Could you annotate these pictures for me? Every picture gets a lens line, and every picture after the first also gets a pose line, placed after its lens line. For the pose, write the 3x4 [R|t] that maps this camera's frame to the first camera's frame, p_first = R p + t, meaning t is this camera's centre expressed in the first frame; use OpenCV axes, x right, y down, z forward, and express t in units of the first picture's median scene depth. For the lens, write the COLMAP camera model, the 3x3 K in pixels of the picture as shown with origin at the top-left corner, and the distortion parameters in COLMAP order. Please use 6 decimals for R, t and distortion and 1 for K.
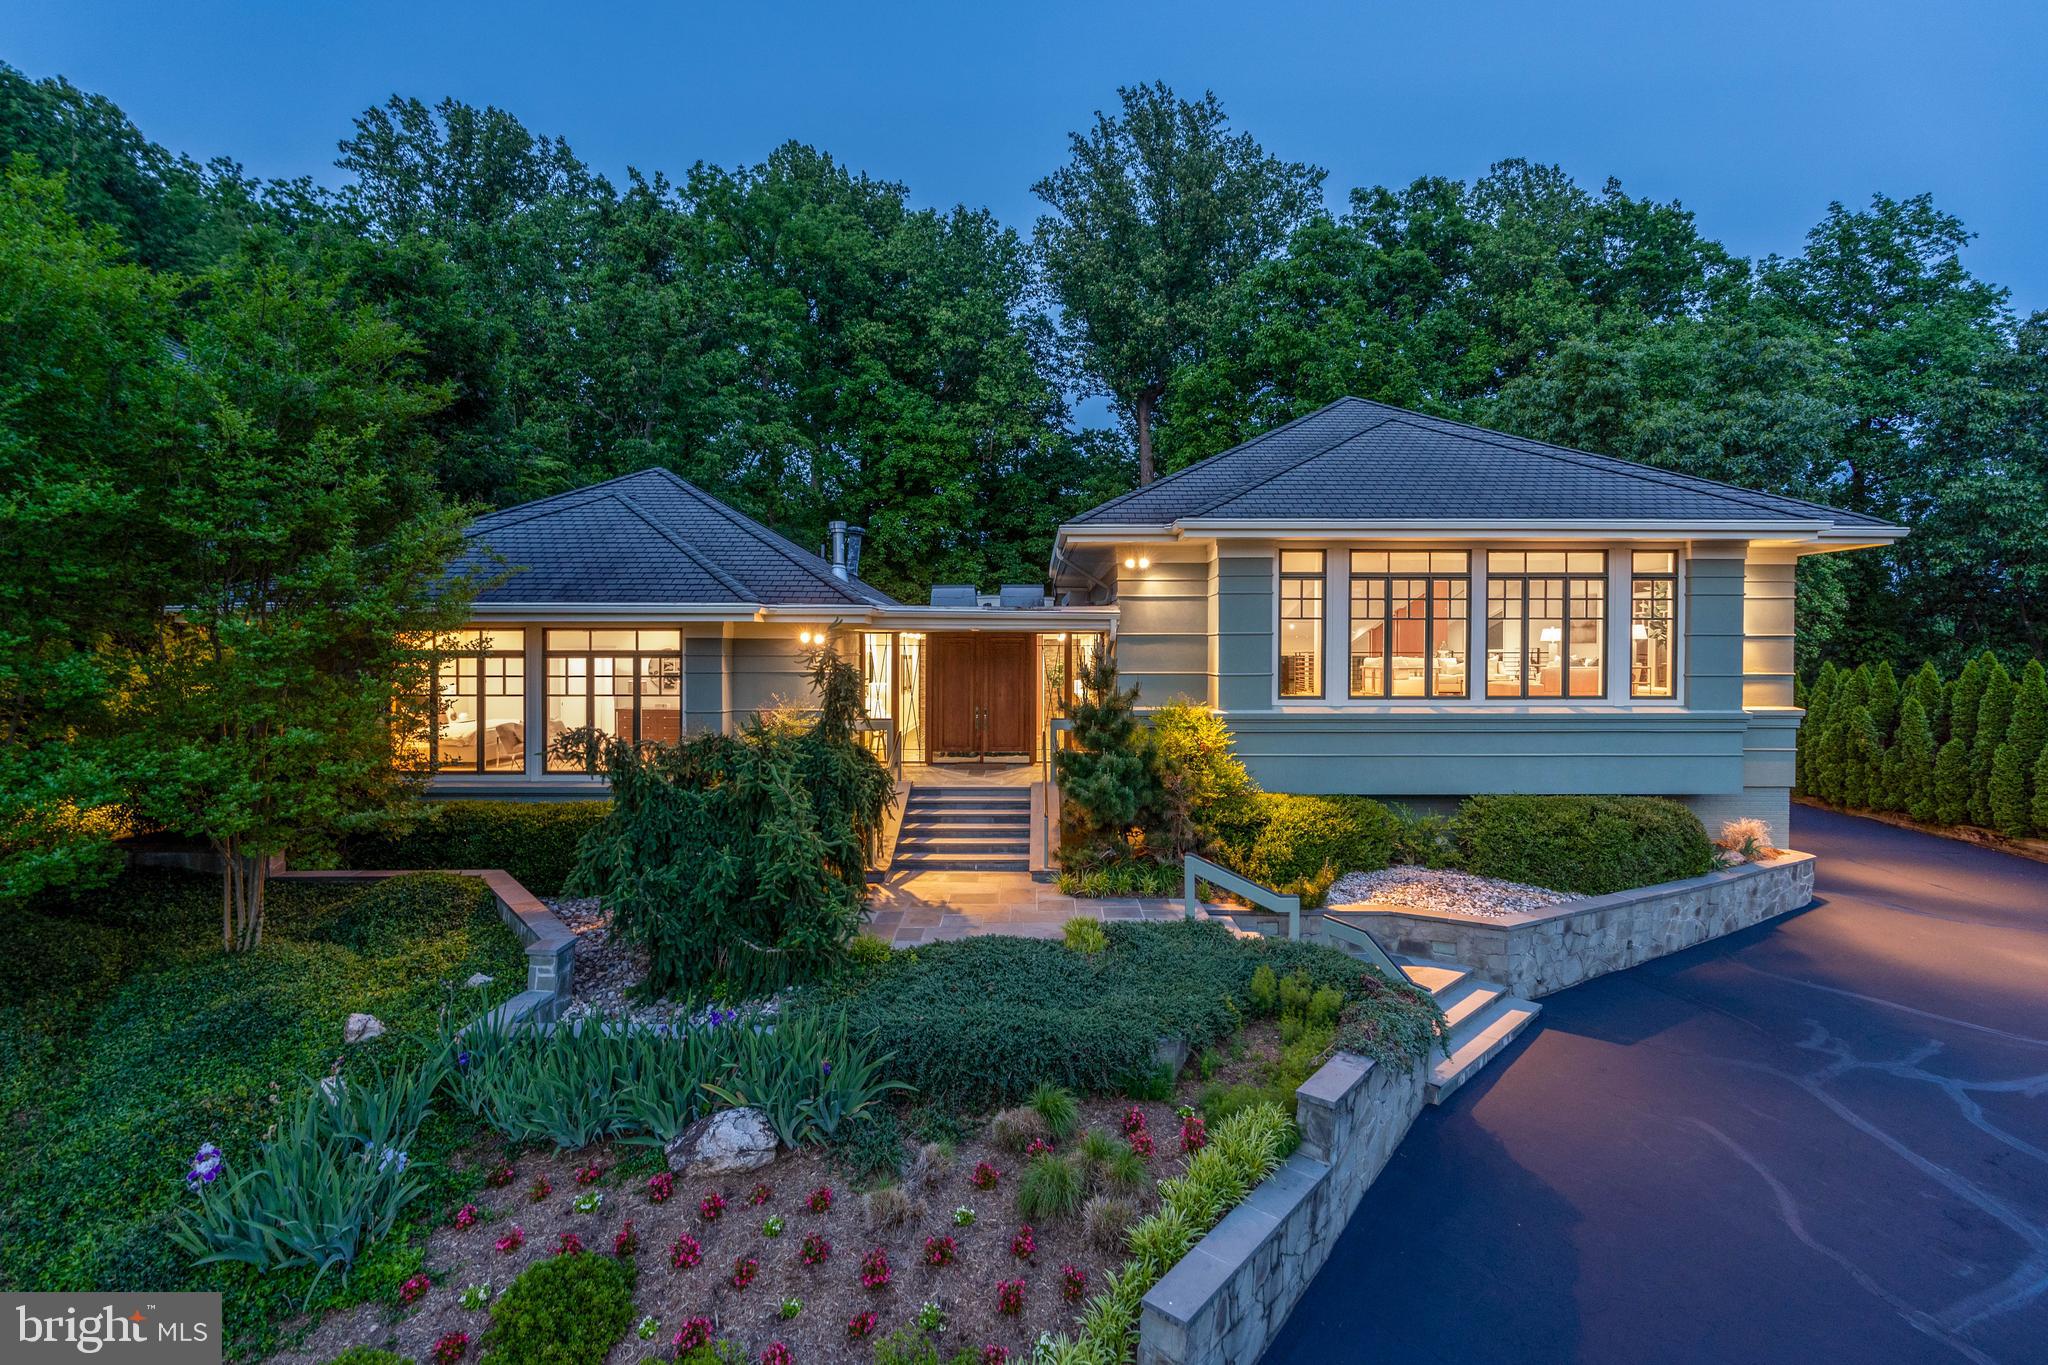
lens RADIAL K [[944.2, 0, 1034.9], [0, 944.2, 661.3], [0, 0, 1]] dist [-0.000742, -0.000420]
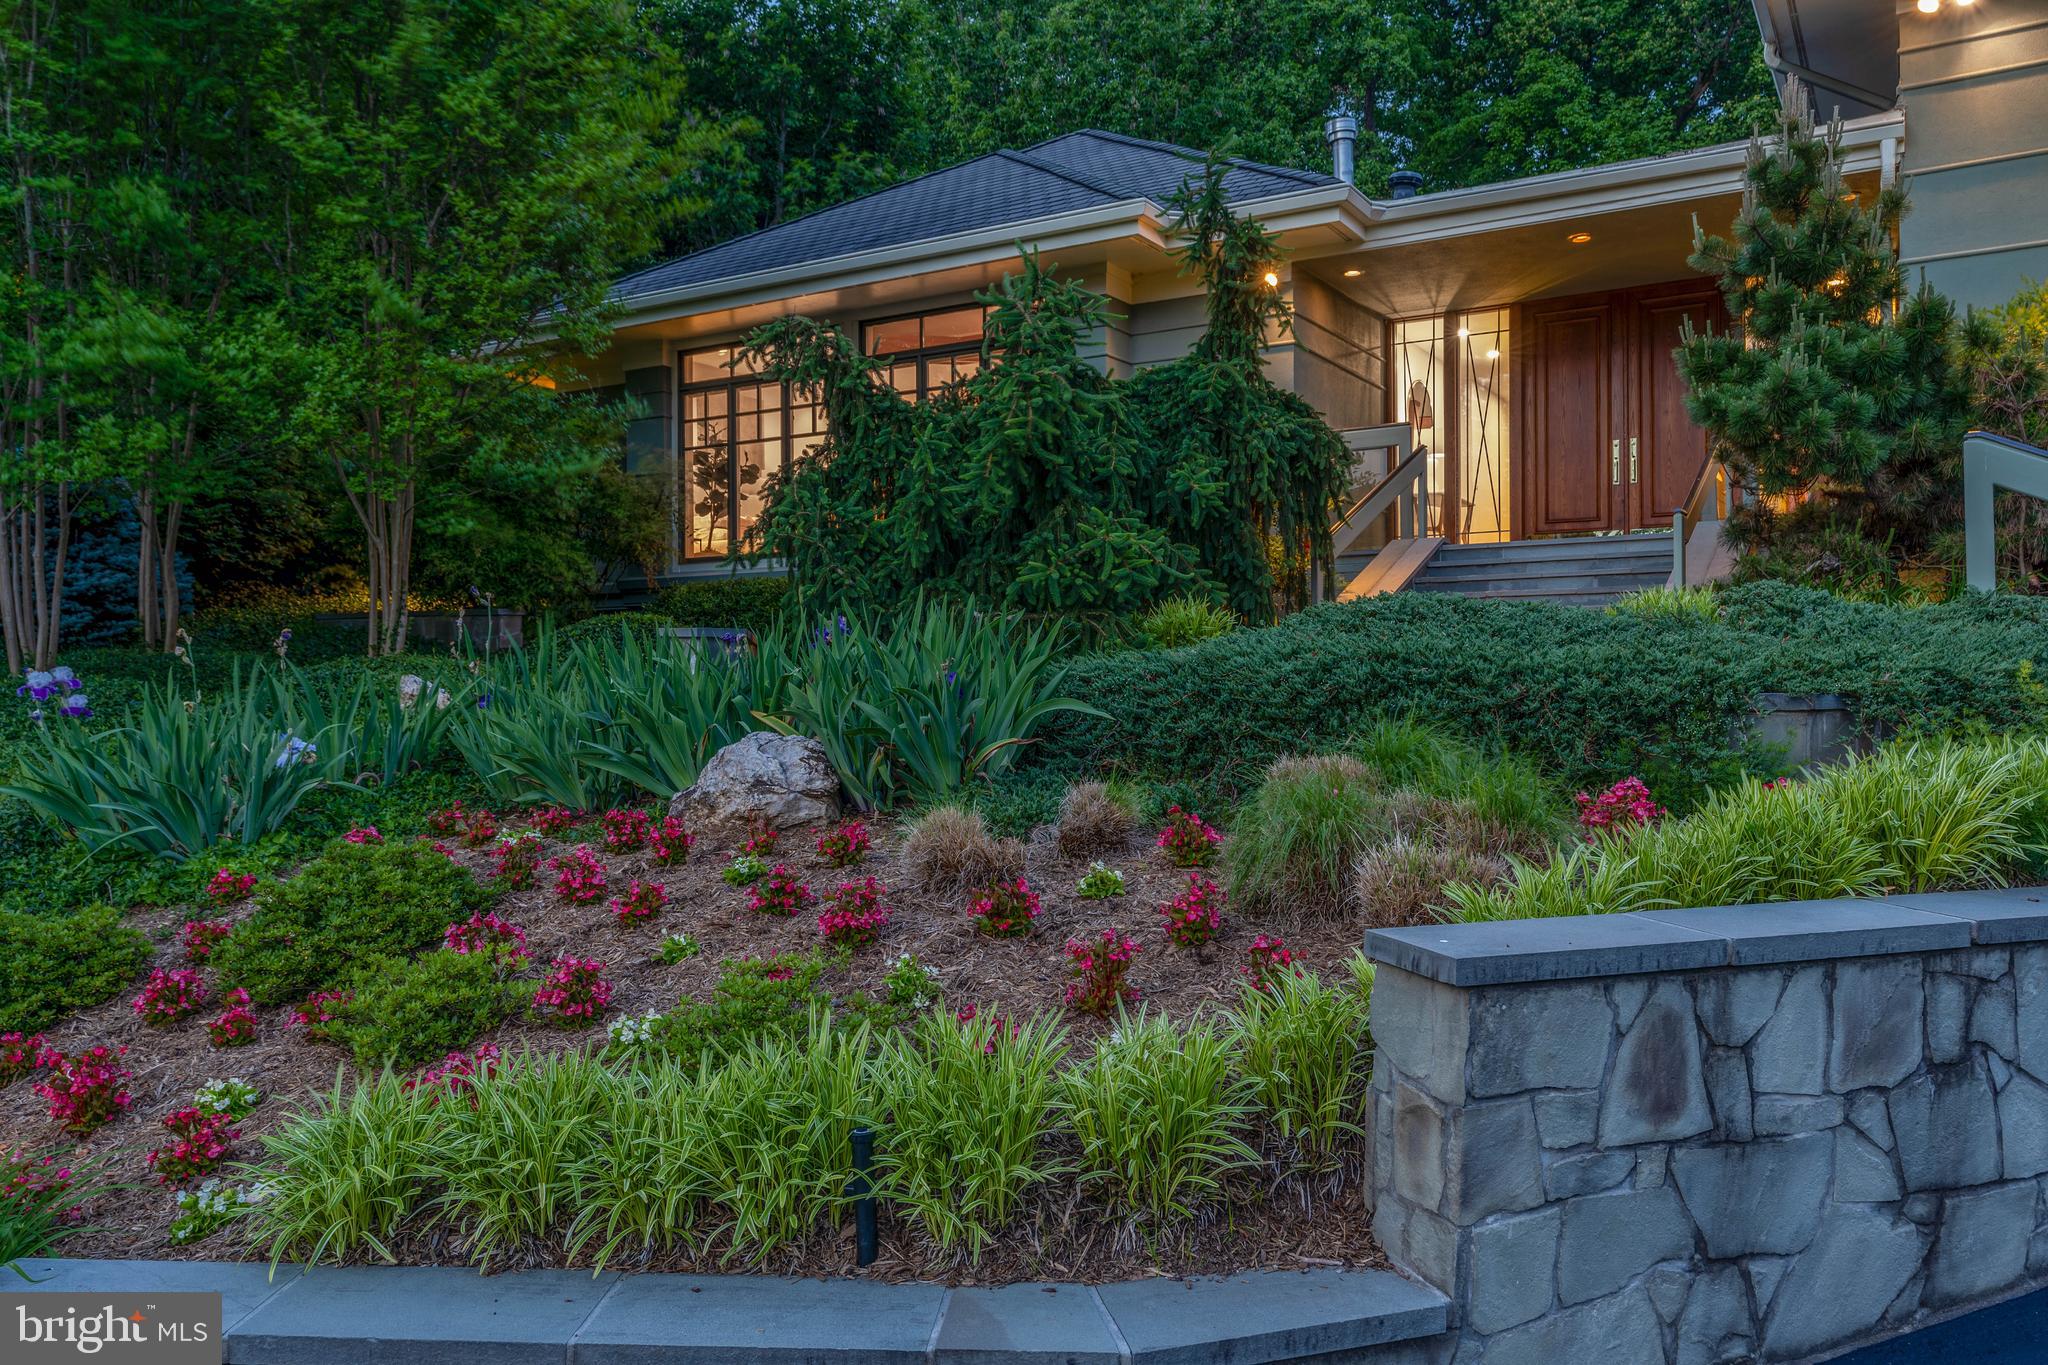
lens RADIAL K [[1526.9, 0, 1024.0], [0, 1526.9, 682.5], [0, 0, 1]] dist [0.005515, 0.005835]
pose [[0.853694, -0.011368, -0.520651, 0.111532], [0.005383, 0.999901, -0.013007, 0.227052], [0.520747, 0.008301, 0.853671, 0.180377]]
